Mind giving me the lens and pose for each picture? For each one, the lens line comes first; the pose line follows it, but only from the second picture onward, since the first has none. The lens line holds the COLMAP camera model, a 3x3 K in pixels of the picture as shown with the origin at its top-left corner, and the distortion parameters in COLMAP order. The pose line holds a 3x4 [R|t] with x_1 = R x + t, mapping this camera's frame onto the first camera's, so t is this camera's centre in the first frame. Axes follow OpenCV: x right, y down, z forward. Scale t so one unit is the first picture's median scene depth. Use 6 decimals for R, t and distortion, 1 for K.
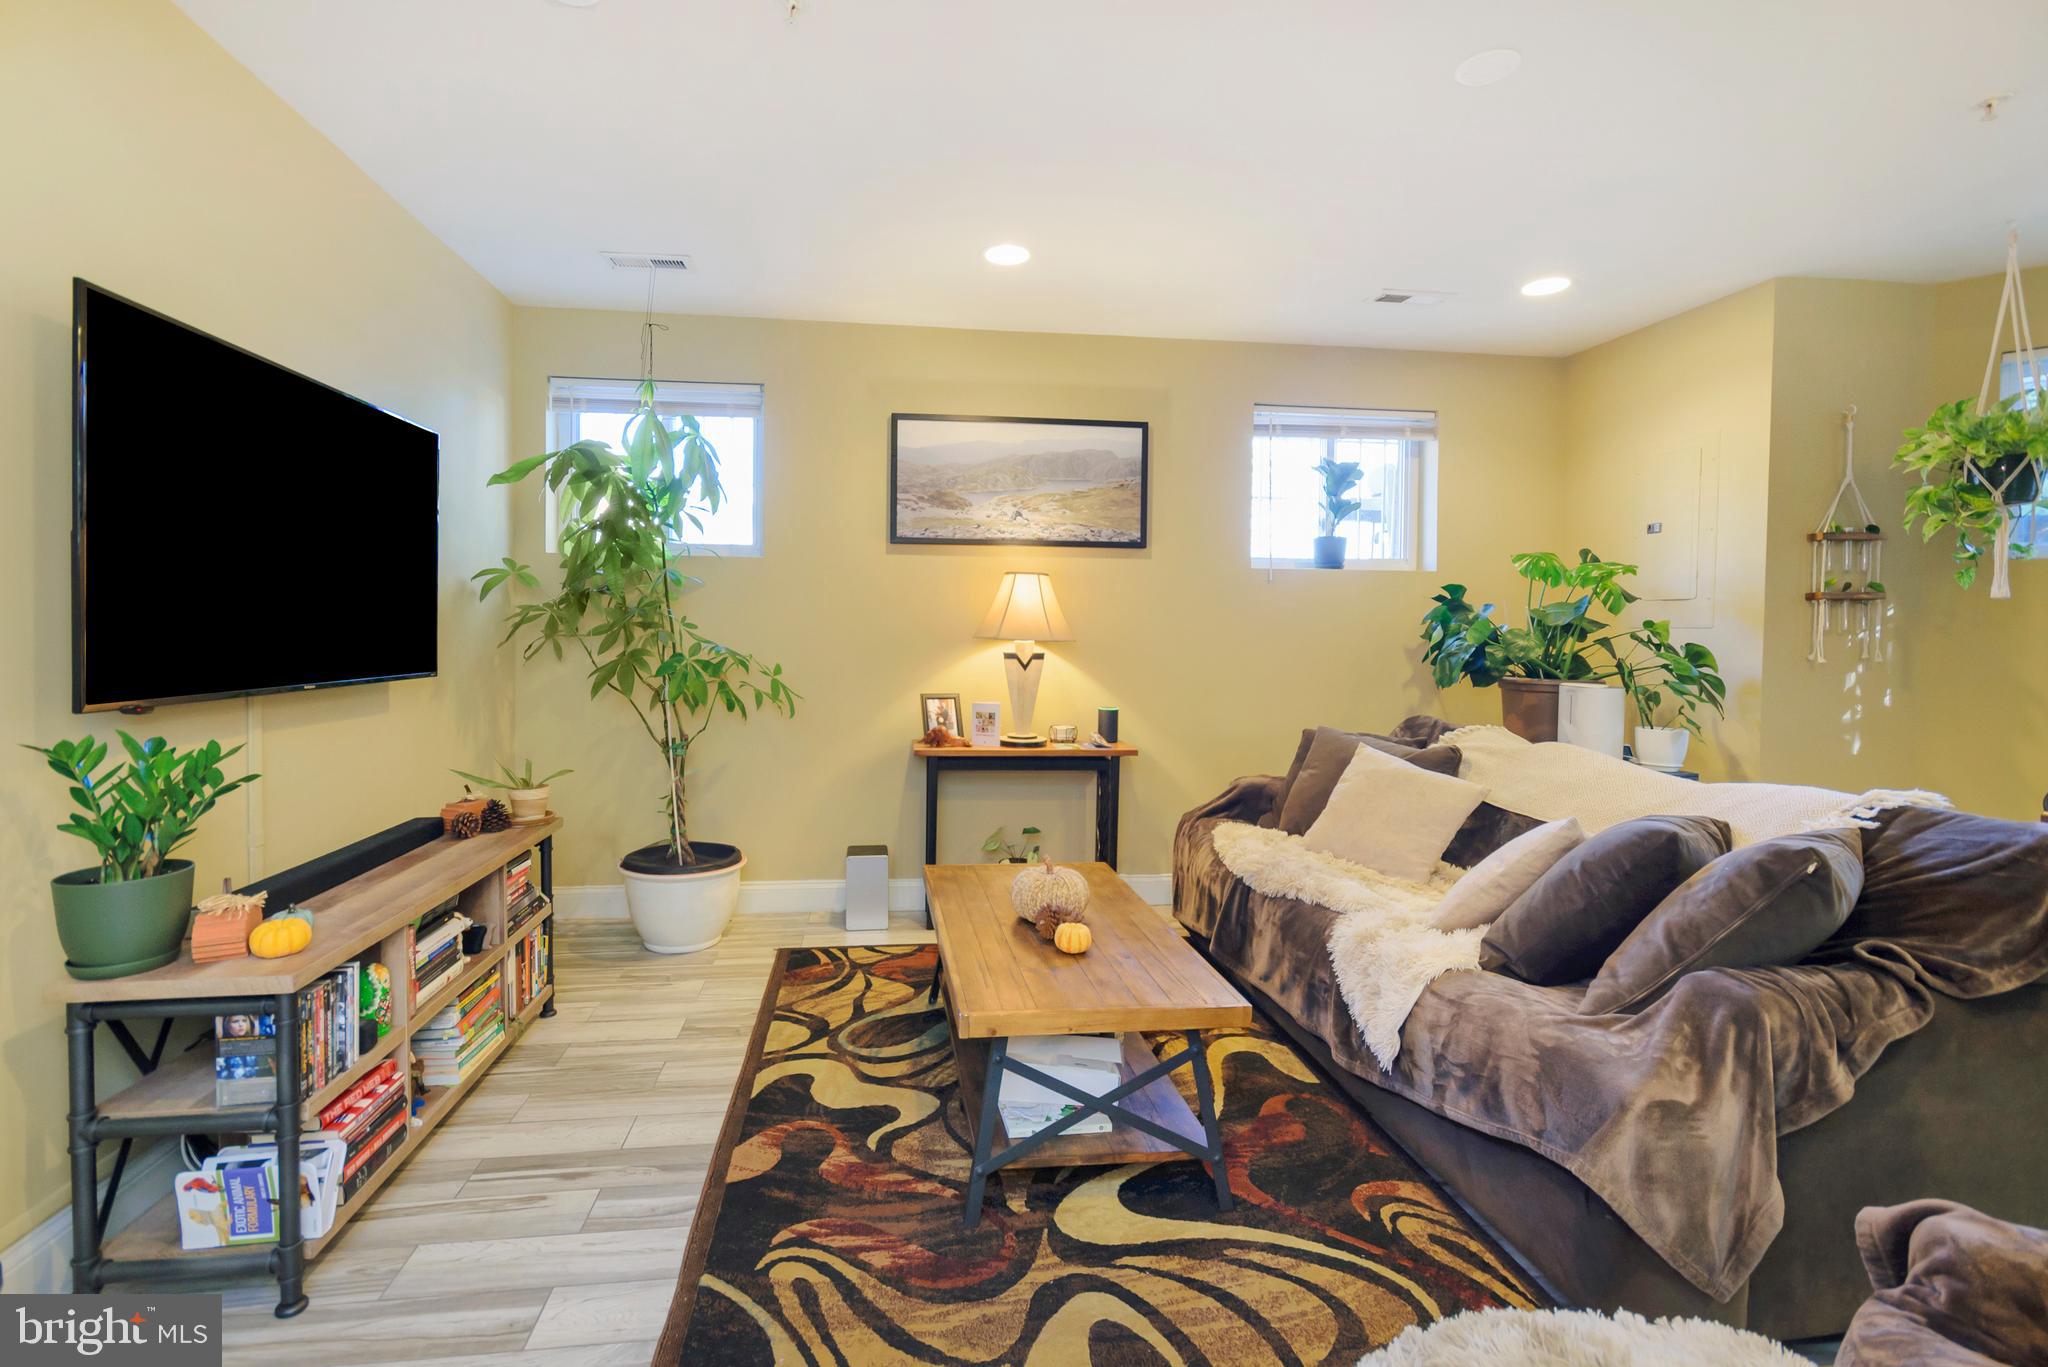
lens RADIAL K [[930.3, 0, 991.5], [0, 930.3, 661.3], [0, 0, 1]] dist [0.000610, -0.000417]
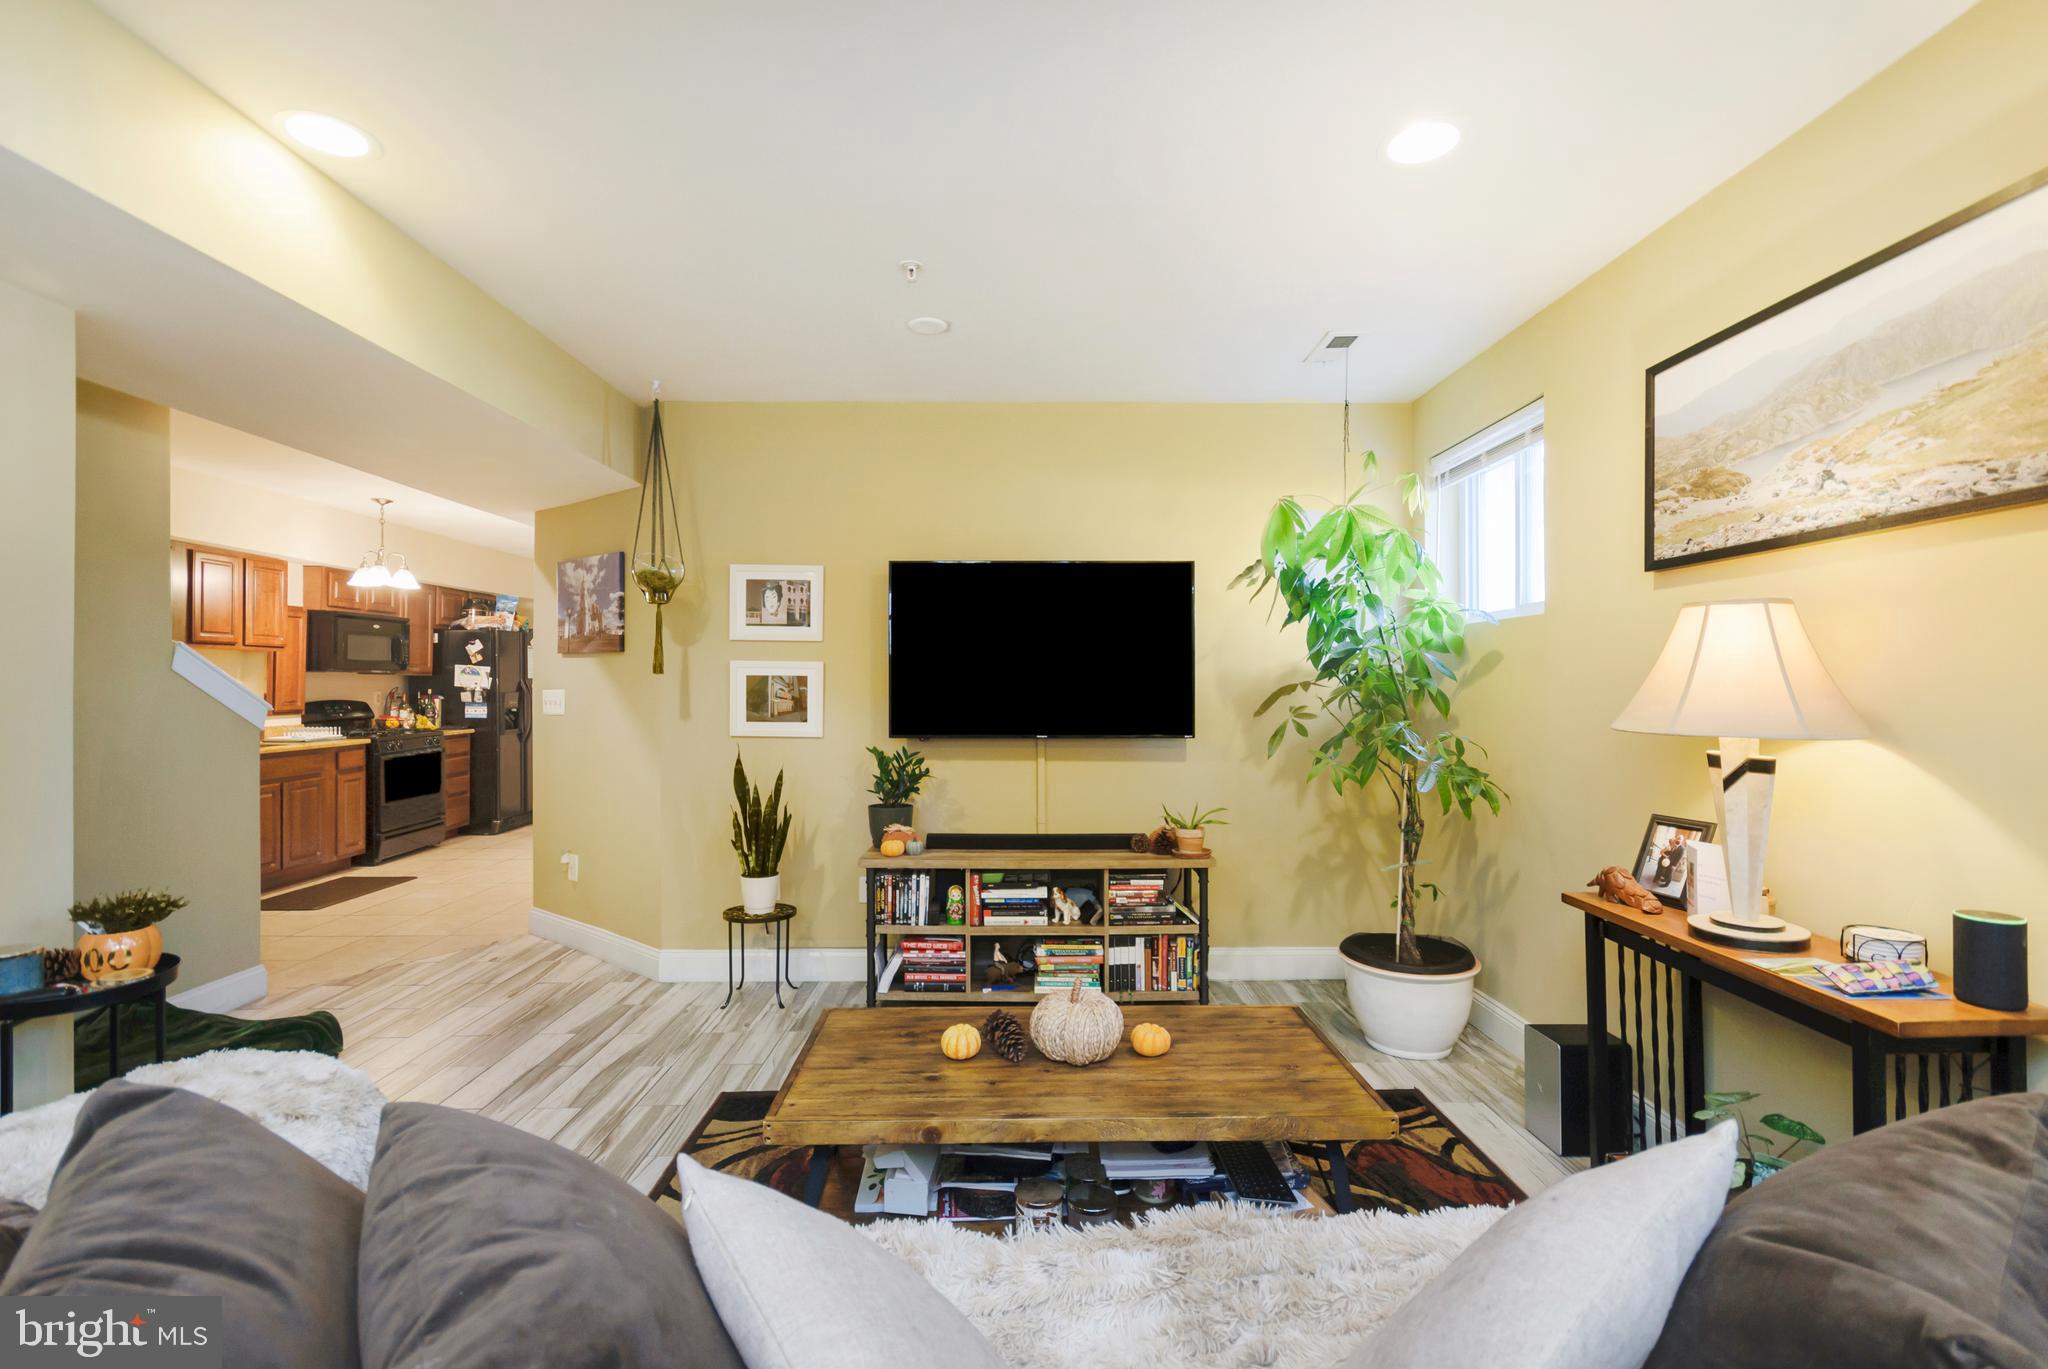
lens RADIAL K [[915.9, 0, 1024.0], [0, 915.9, 684.5], [0, 0, 1]] dist [-0.000060, -0.000218]
pose [[-0.108422, -0.013096, -0.994019, 0.663151], [-0.030929, 0.999474, -0.009794, -0.036427], [0.993624, 0.029682, -0.108770, 0.762807]]
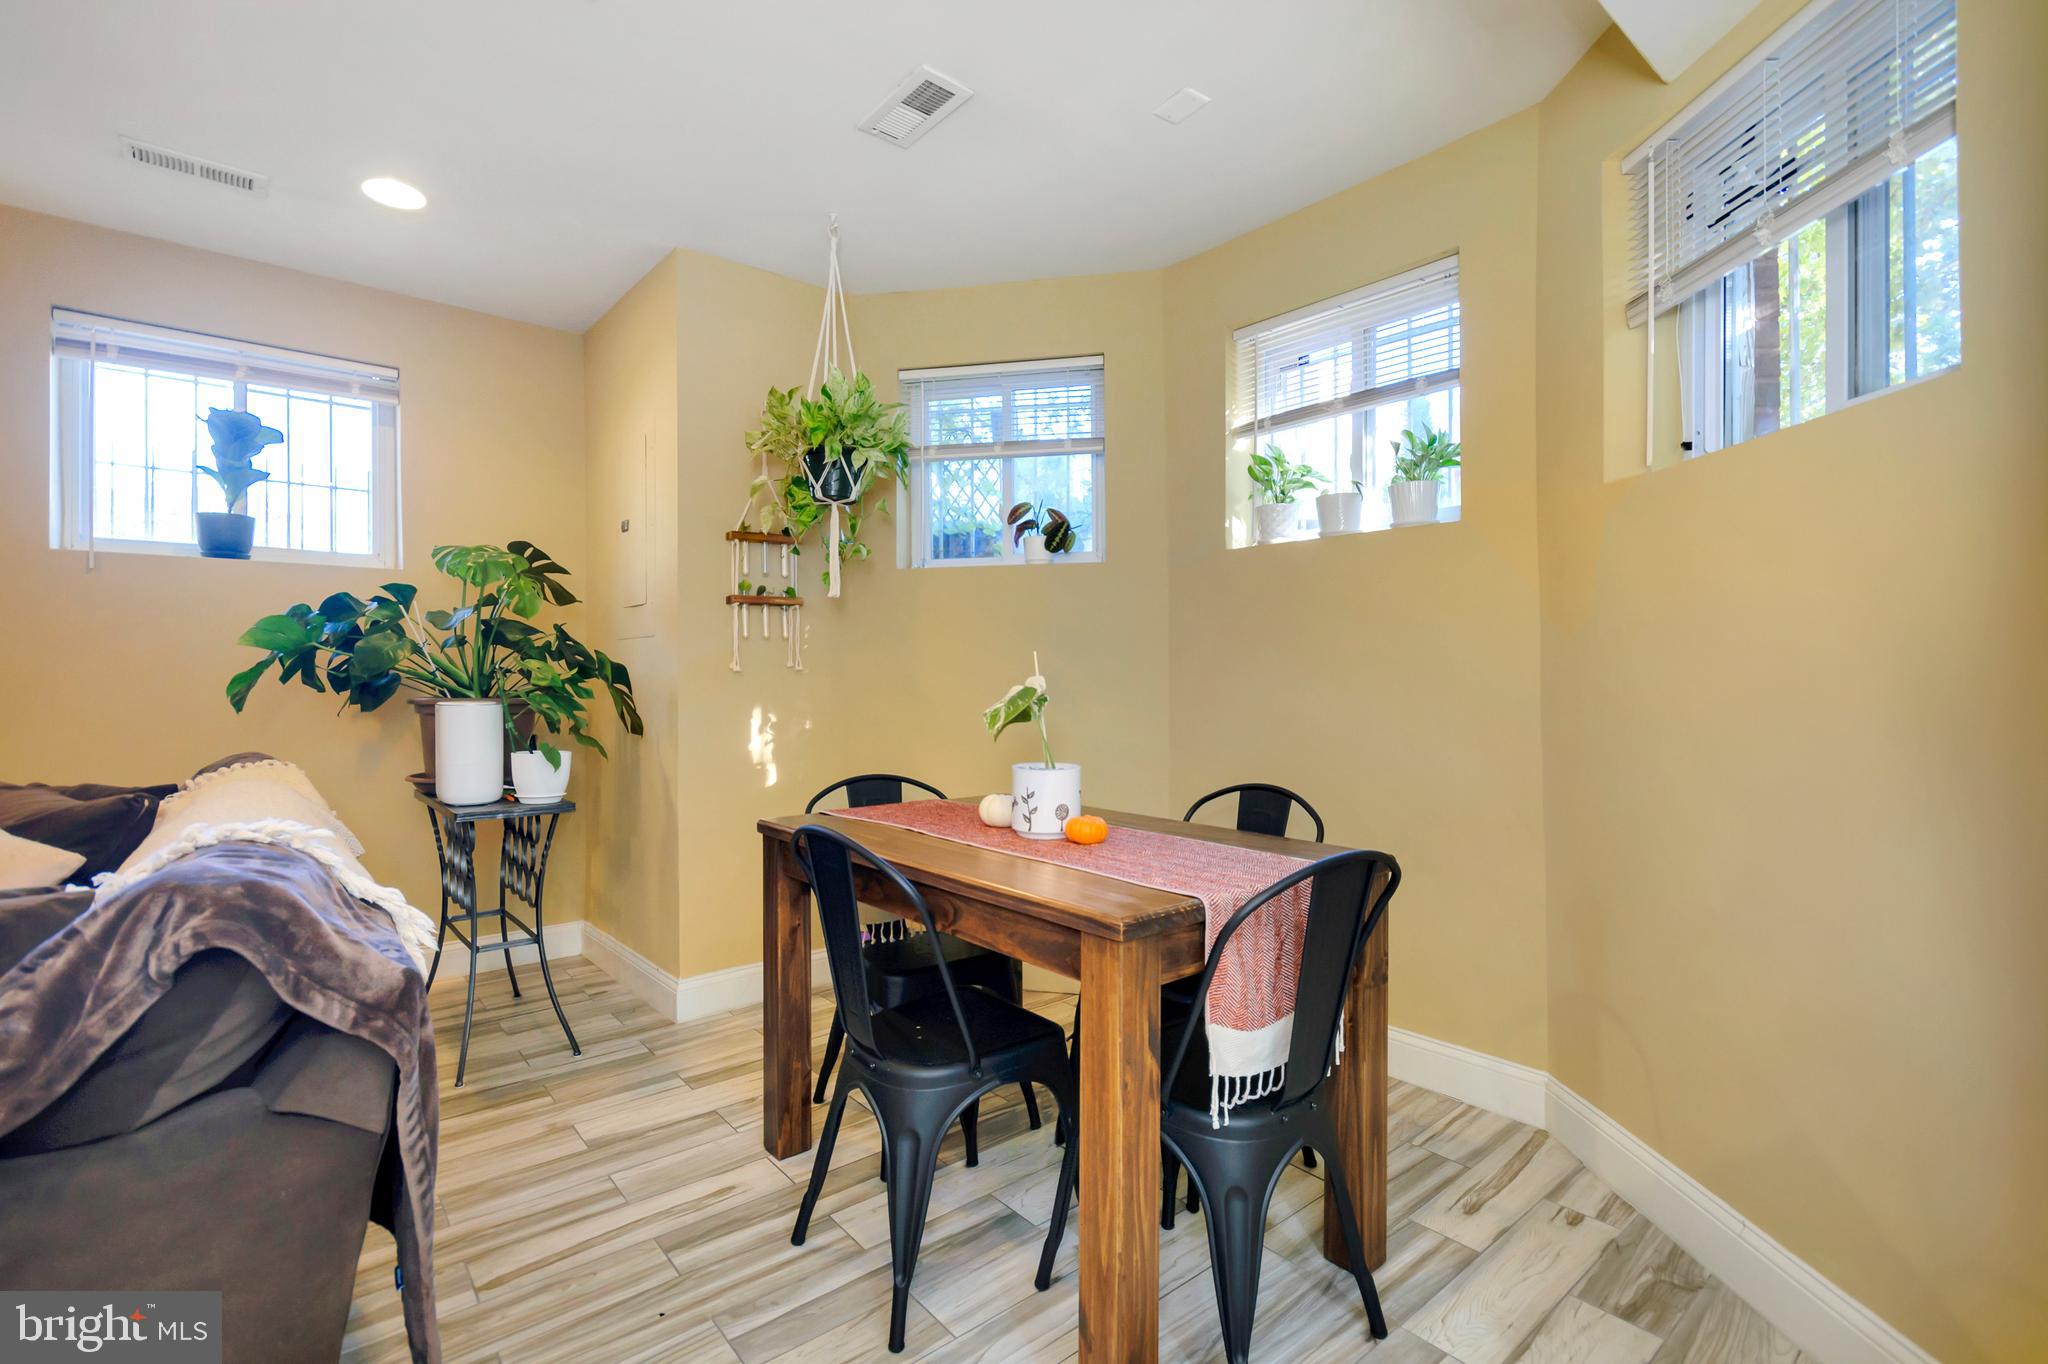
lens RADIAL K [[915.9, 0, 1024.0], [0, 915.9, 682.0], [0, 0, 1]] dist [-0.000060, -0.000218]
pose [[0.839319, -0.015214, 0.543426, 0.637602], [0.031761, 0.999273, -0.021079, 0.040810], [-0.542710, 0.034952, 0.839193, 0.086145]]
